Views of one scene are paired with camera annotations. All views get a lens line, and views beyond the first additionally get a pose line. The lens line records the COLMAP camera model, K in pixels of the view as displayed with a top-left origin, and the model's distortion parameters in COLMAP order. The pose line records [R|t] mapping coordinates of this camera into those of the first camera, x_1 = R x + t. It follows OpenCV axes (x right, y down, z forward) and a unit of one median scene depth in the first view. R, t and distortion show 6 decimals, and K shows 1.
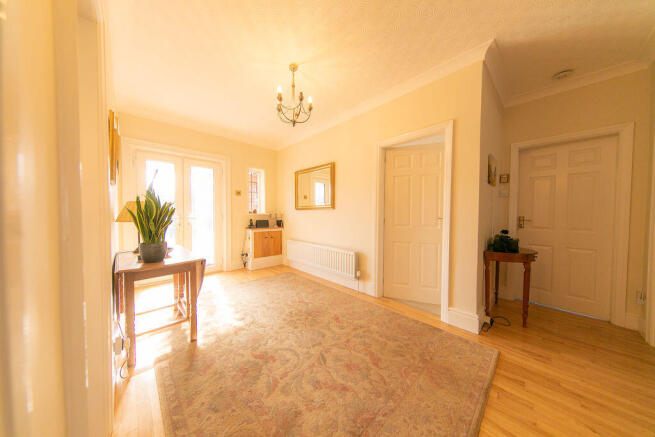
lens RADIAL K [[204.5, 0, 327.5], [0, 204.5, 218.5], [0, 0, 1]] dist [0.000081, 0.000000]
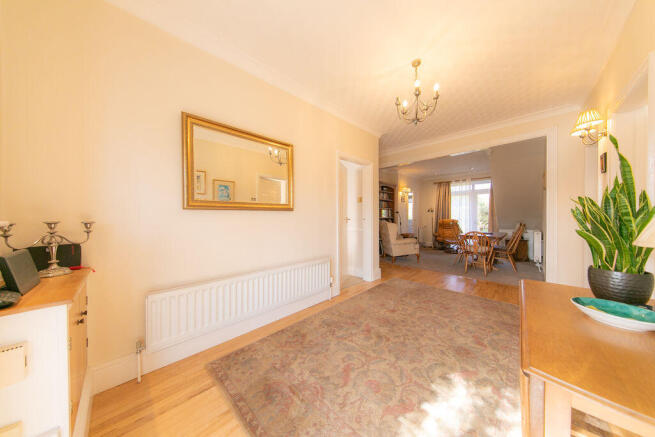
lens RADIAL K [[204.5, 0, 327.5], [0, 204.5, 218.5], [0, 0, 1]] dist [0.000081, 0.000000]
pose [[-0.029484, -0.013575, 0.999473, -1.072879], [0.030918, 0.999417, 0.014486, -0.038623], [-0.999087, 0.031329, -0.029047, 1.406203]]
